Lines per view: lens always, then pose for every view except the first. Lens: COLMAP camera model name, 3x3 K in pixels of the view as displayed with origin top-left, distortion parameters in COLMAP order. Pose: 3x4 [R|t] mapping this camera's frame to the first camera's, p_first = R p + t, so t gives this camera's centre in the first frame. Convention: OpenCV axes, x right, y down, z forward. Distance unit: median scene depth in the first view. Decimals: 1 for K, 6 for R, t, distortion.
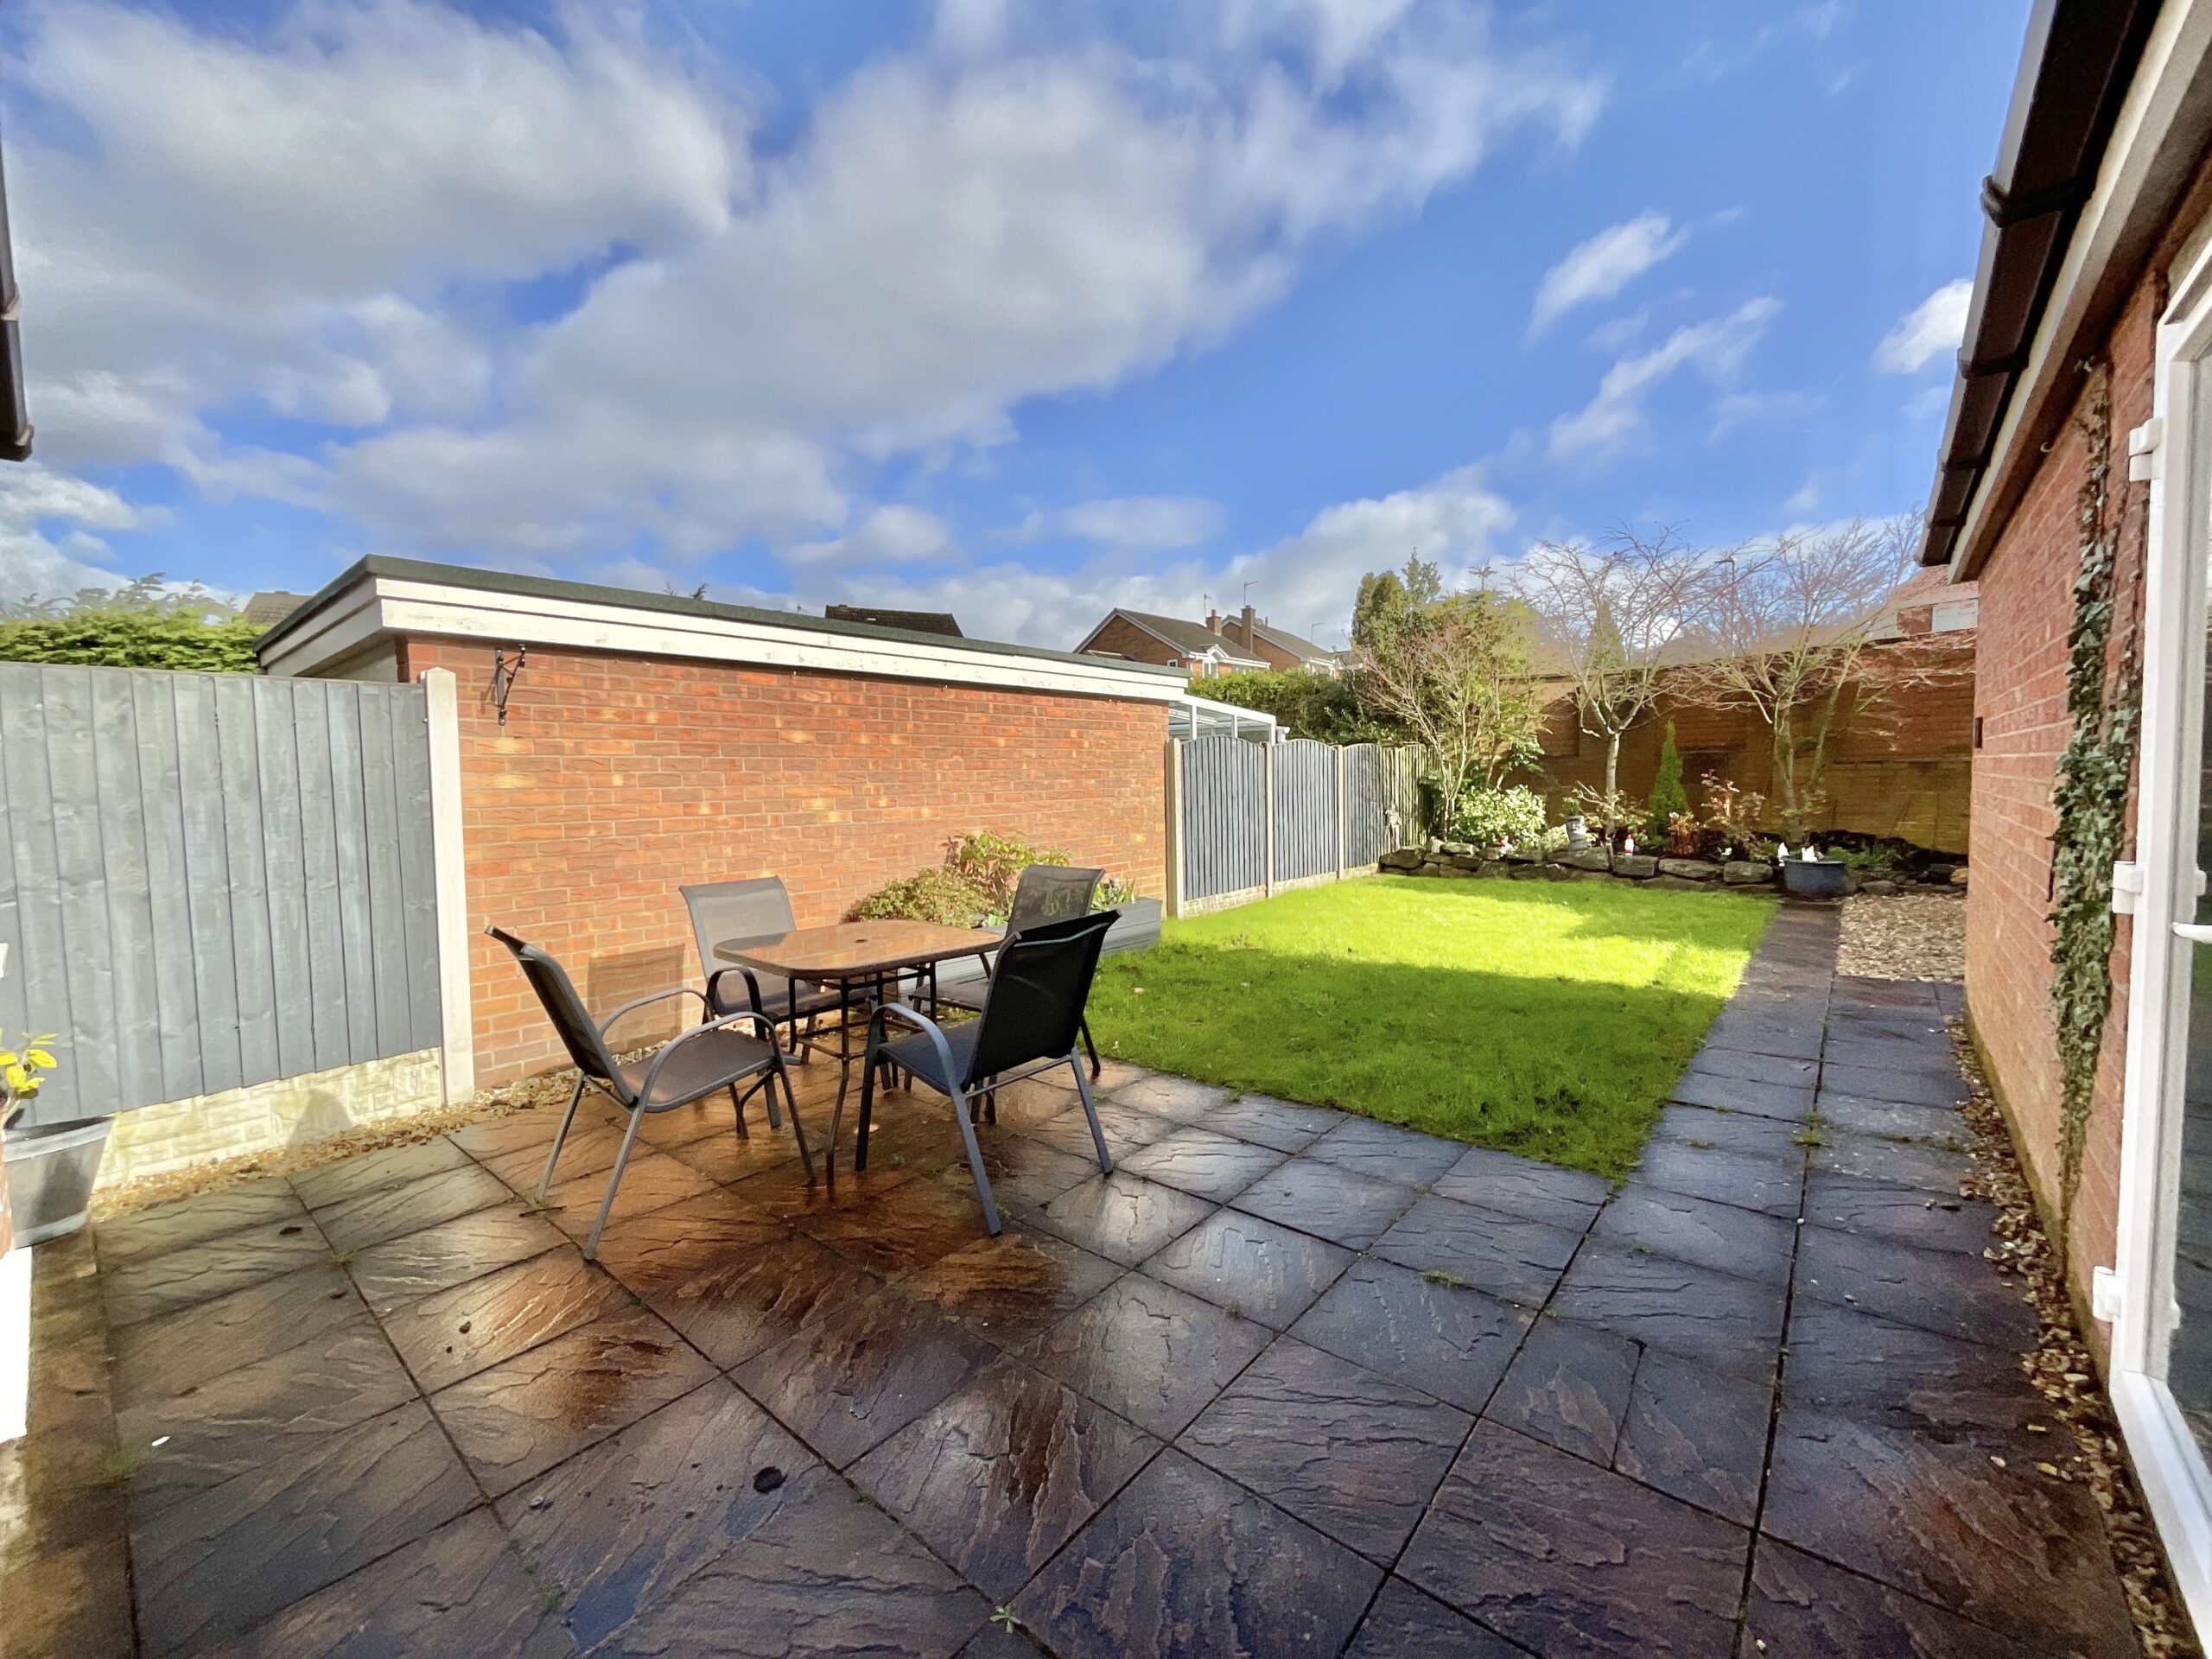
lens RADIAL K [[897.1, 0, 1101.9], [0, 897.1, 829.1], [0, 0, 1]] dist [-0.000861, 0.000168]
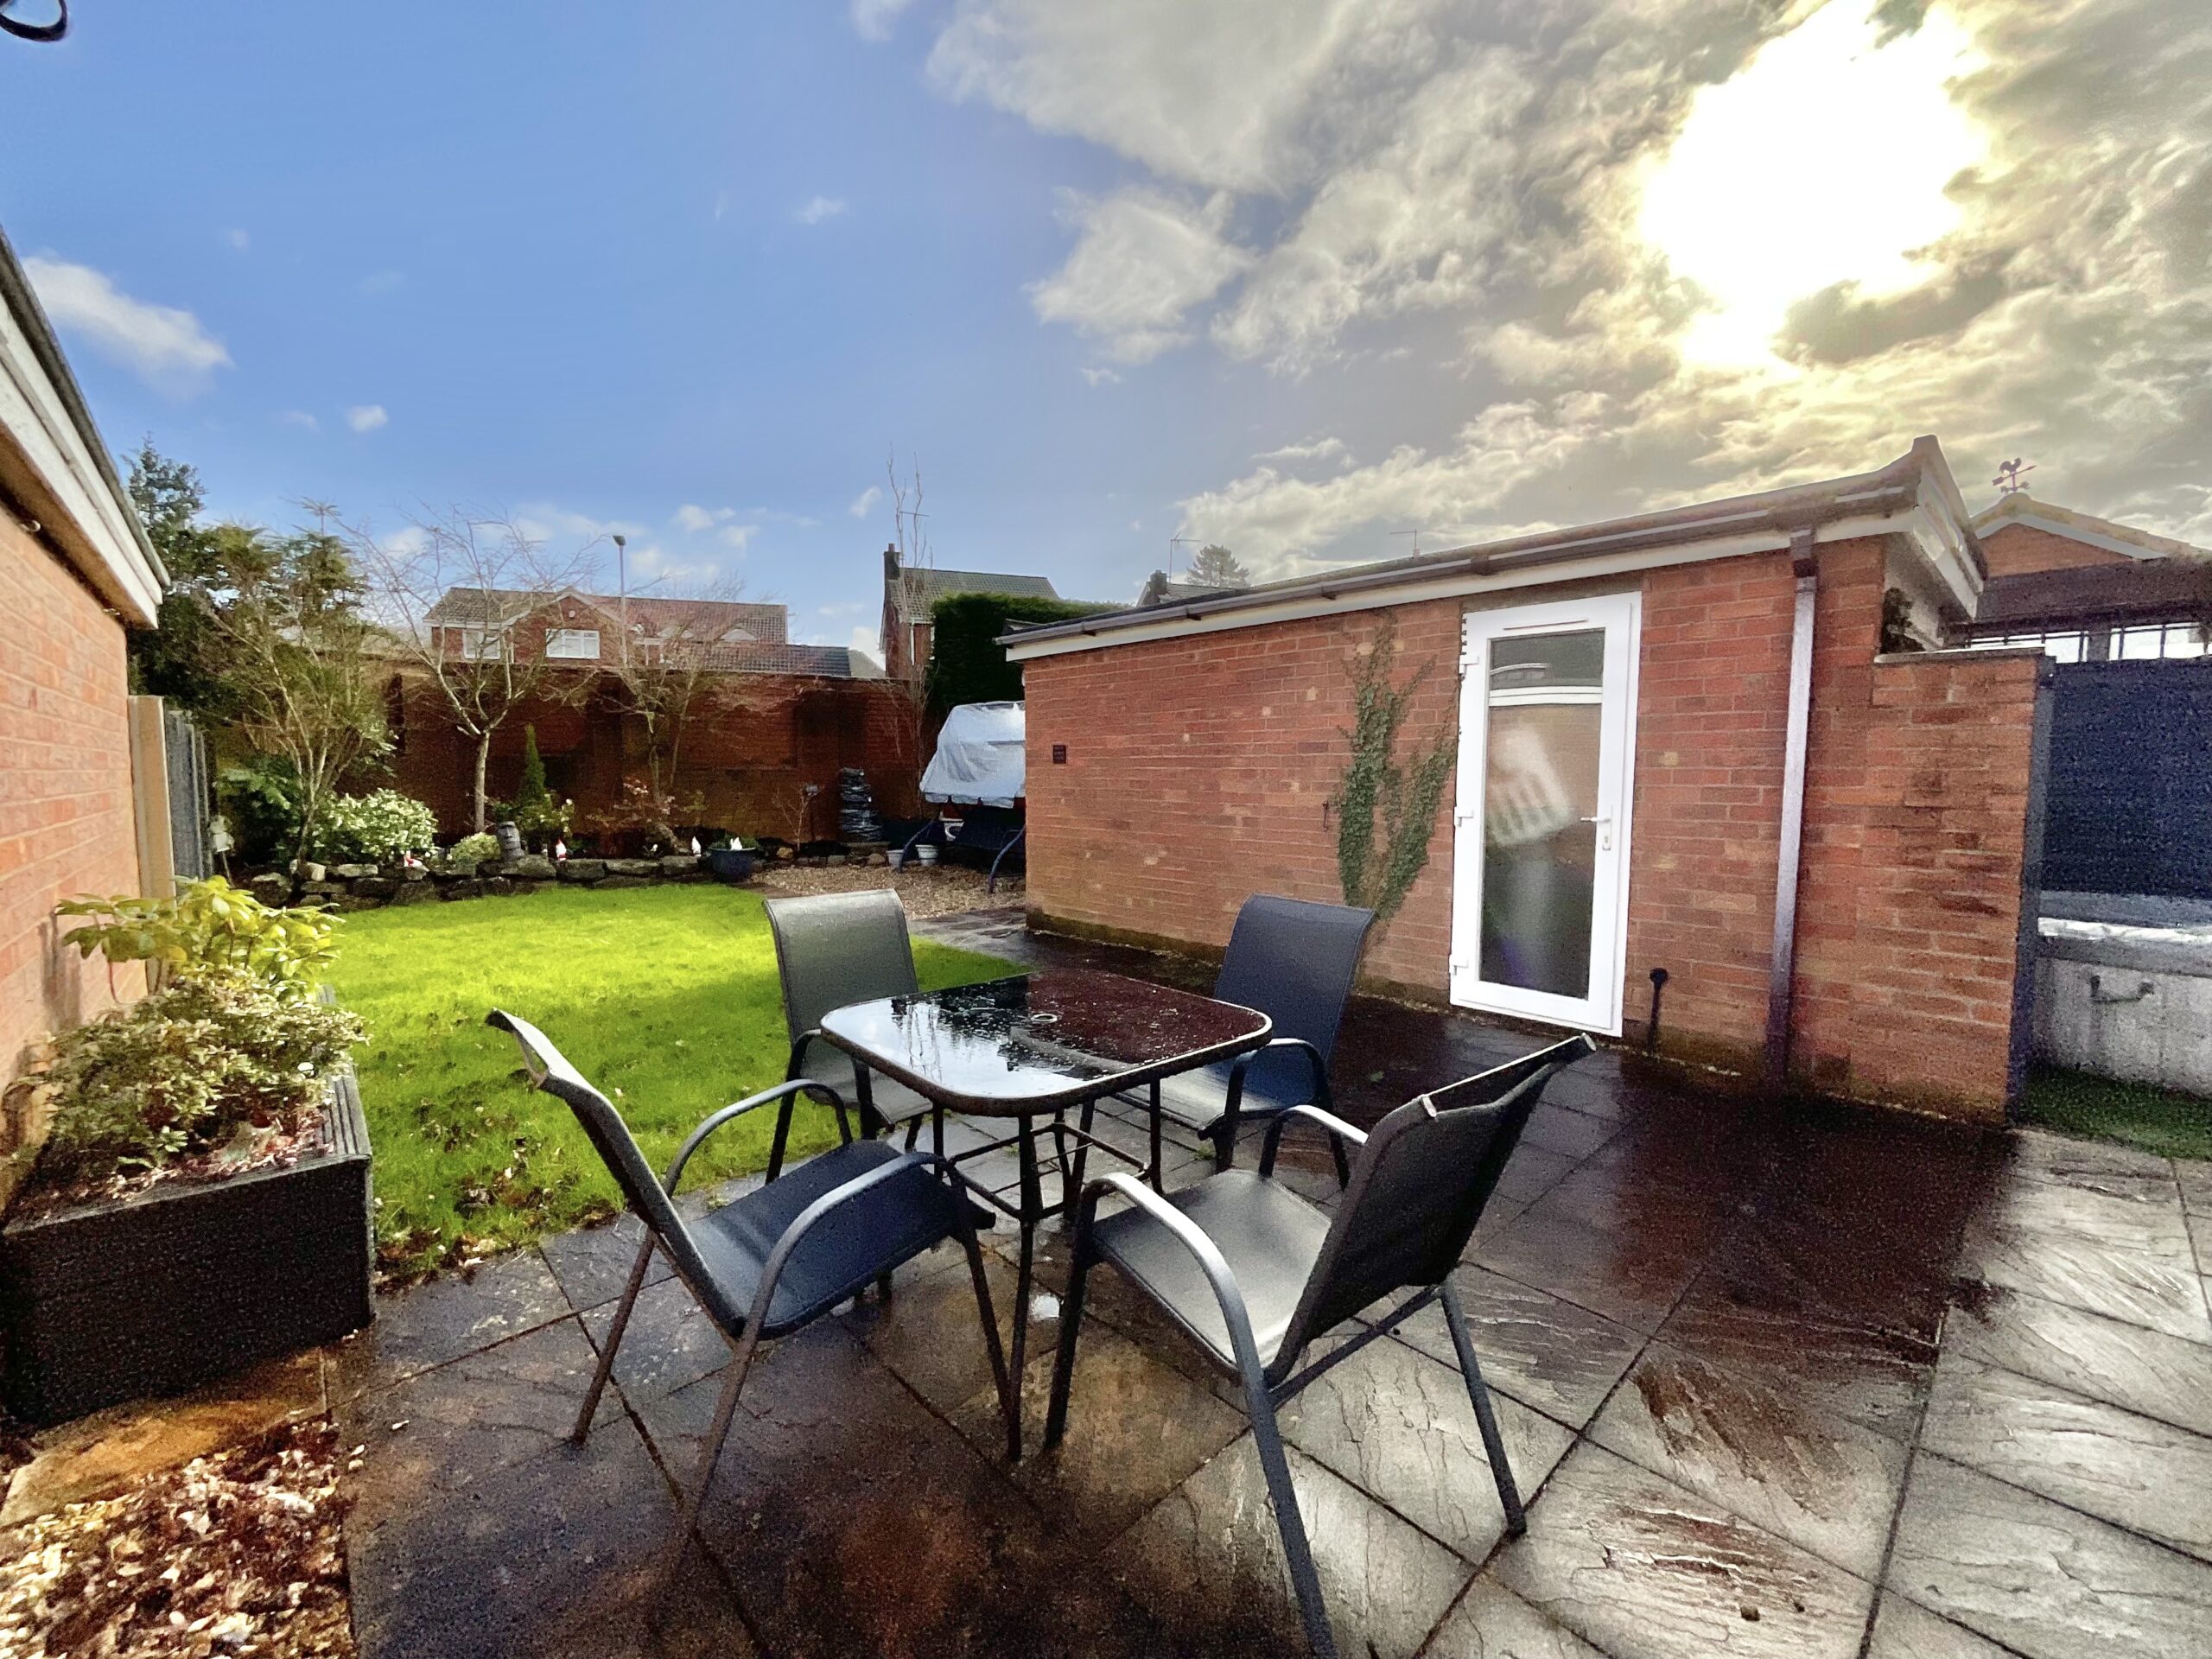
lens RADIAL K [[885.2, 0, 1098.2], [0, 885.2, 826.9], [0, 0, 1]] dist [-0.000765, -0.000009]
pose [[0.099461, -0.045895, 0.993982, -0.309509], [0.051483, 0.997835, 0.040921, -0.015752], [-0.993709, 0.047103, 0.101608, 0.312649]]
